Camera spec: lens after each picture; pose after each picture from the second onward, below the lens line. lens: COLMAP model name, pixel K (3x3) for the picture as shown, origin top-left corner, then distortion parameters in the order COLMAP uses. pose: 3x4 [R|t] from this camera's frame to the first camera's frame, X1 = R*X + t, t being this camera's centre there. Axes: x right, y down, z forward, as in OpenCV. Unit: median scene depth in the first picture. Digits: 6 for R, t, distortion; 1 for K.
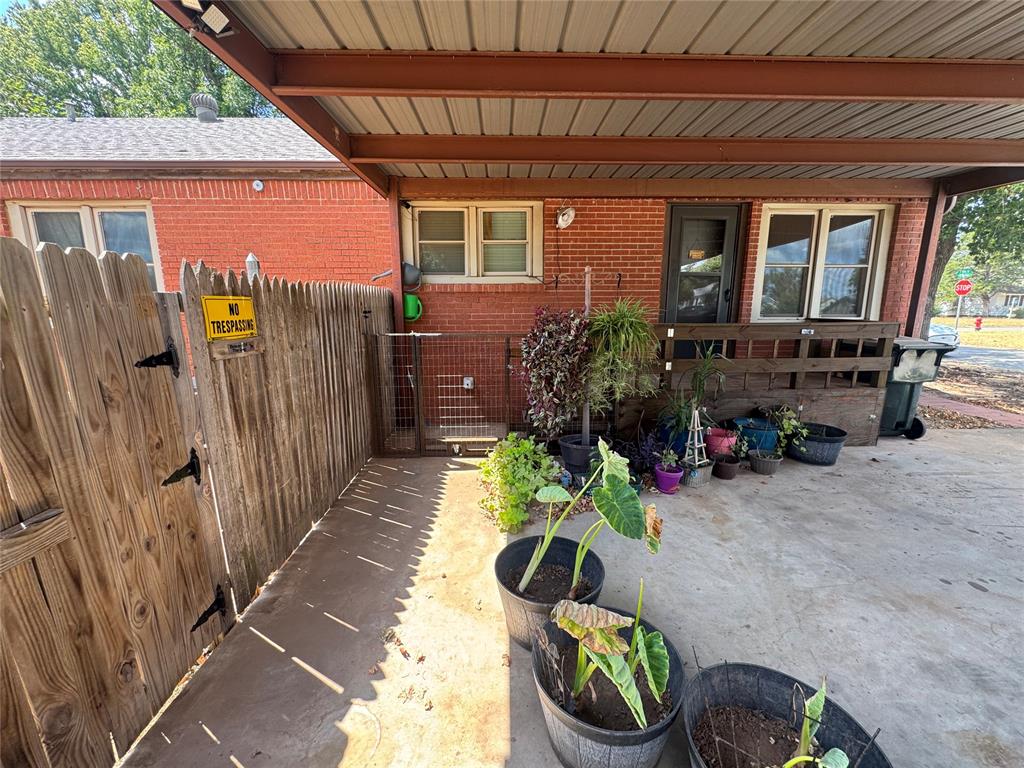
lens RADIAL K [[411.3, 0, 514.1], [0, 411.3, 384.0], [0, 0, 1]] dist [-0.001387, -0.000104]
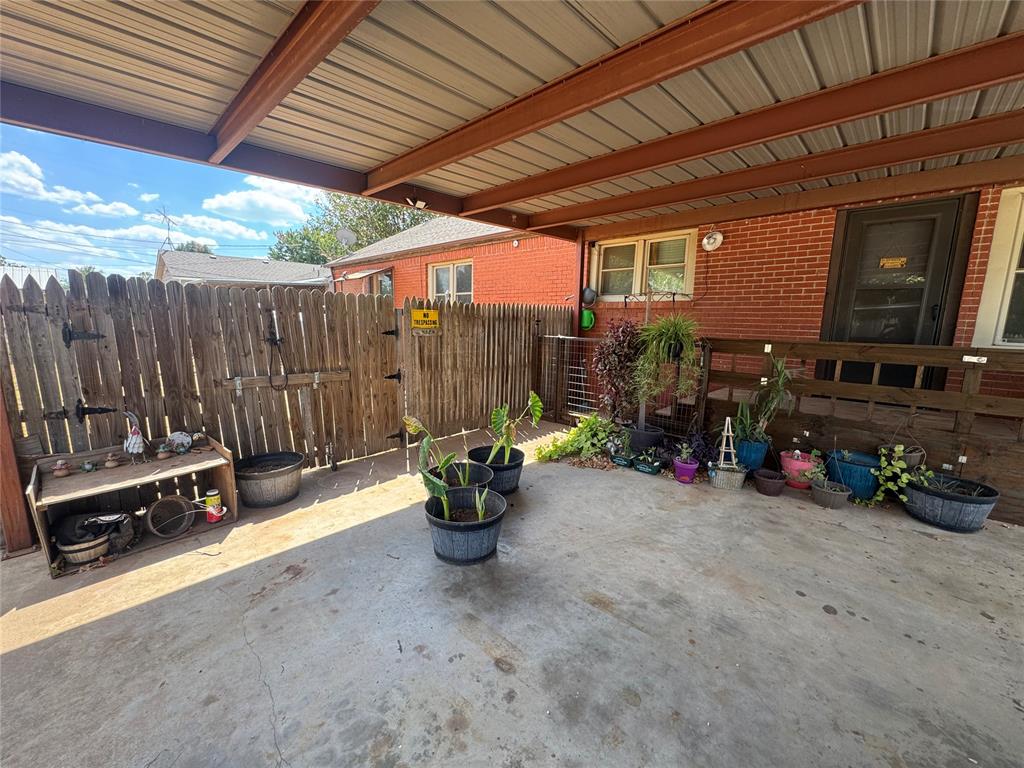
lens RADIAL K [[411.3, 0, 508.2], [0, 411.3, 383.2], [0, 0, 1]] dist [-0.001387, -0.000104]
pose [[0.697508, 0.127817, -0.705086, 0.698453], [-0.156376, 0.987399, 0.024298, 0.036111], [0.699307, 0.093311, 0.708705, -0.152573]]
